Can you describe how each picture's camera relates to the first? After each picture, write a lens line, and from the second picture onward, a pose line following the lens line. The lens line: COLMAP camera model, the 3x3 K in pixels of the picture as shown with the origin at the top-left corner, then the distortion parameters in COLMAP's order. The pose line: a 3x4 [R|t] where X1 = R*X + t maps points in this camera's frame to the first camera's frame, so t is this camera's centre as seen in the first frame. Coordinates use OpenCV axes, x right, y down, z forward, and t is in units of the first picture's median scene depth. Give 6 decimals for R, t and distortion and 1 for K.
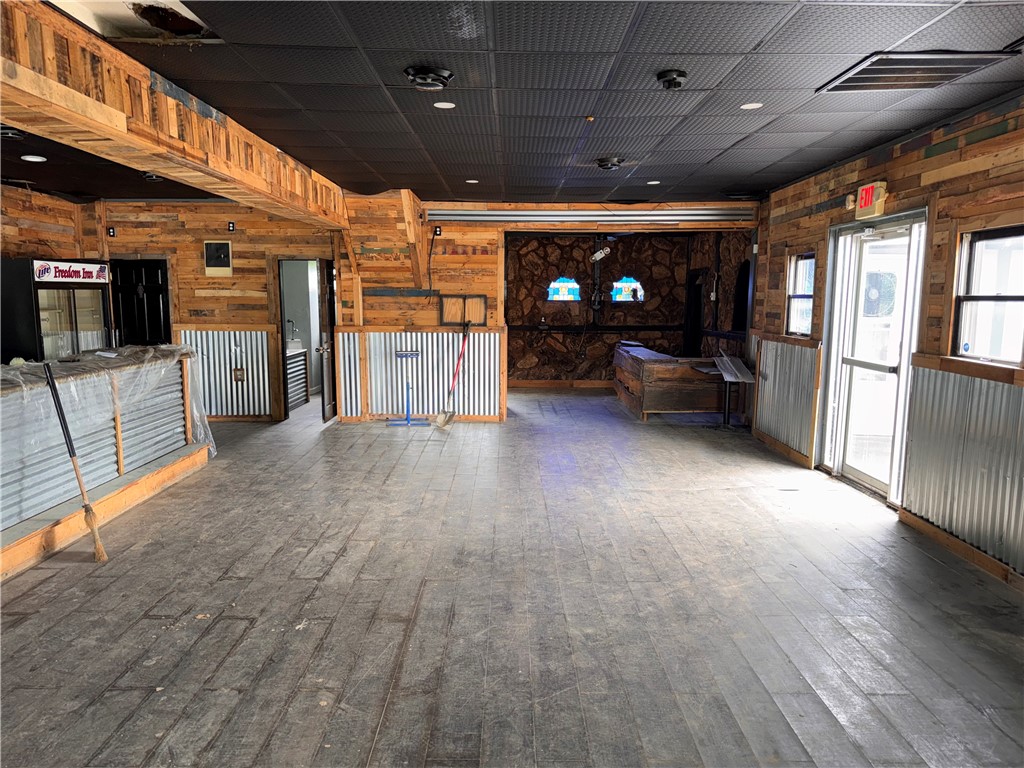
lens RADIAL K [[711.6, 0, 514.3], [0, 711.6, 398.3], [0, 0, 1]] dist [0.024114, -0.048294]
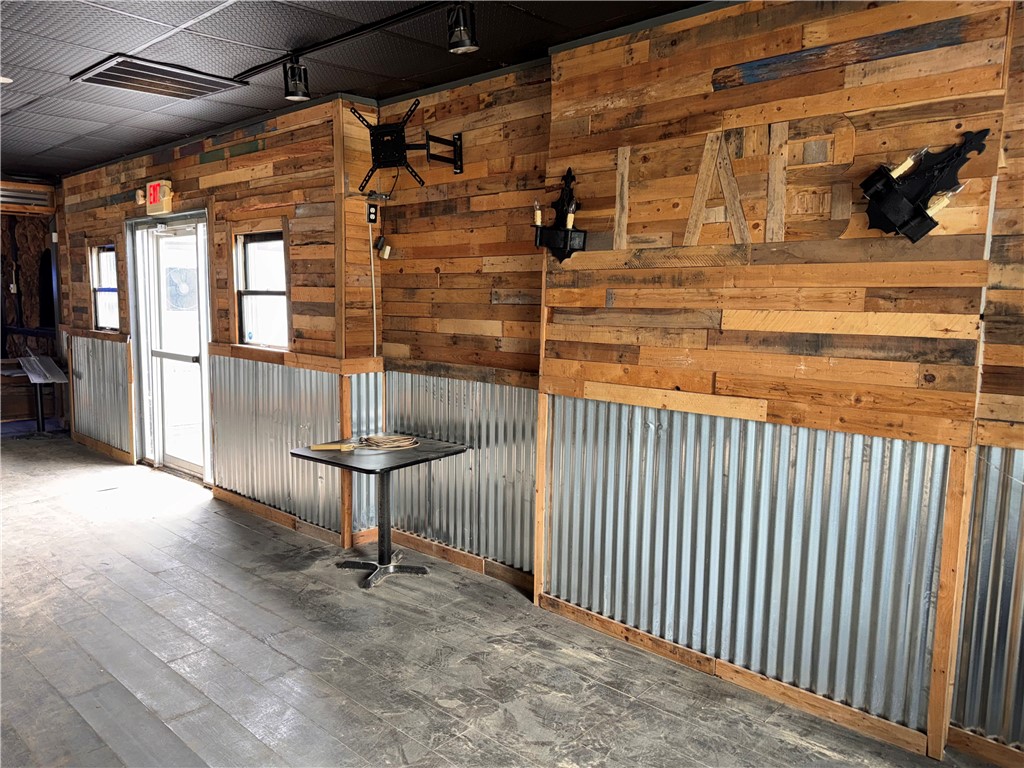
lens RADIAL K [[711.6, 0, 505.9], [0, 711.6, 390.5], [0, 0, 1]] dist [0.024114, -0.048294]
pose [[0.664617, -0.086214, 0.742194, 0.031548], [0.090266, 0.995310, 0.034786, 0.008371], [-0.741712, 0.043876, 0.669282, -0.041690]]
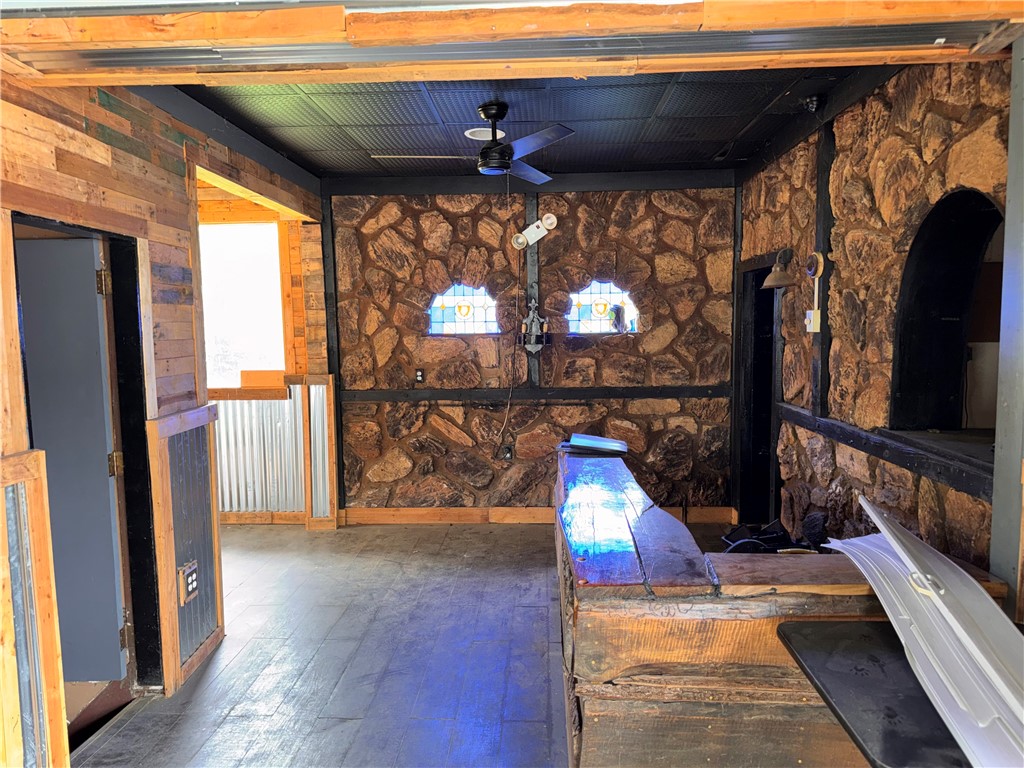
lens RADIAL K [[711.6, 0, 531.0], [0, 711.6, 378.0], [0, 0, 1]] dist [0.024114, -0.048294]
pose [[0.999378, -0.014153, -0.032295, 0.222353], [0.012145, 0.998030, -0.061551, -0.140901], [0.033102, 0.061120, 0.997581, 0.957060]]
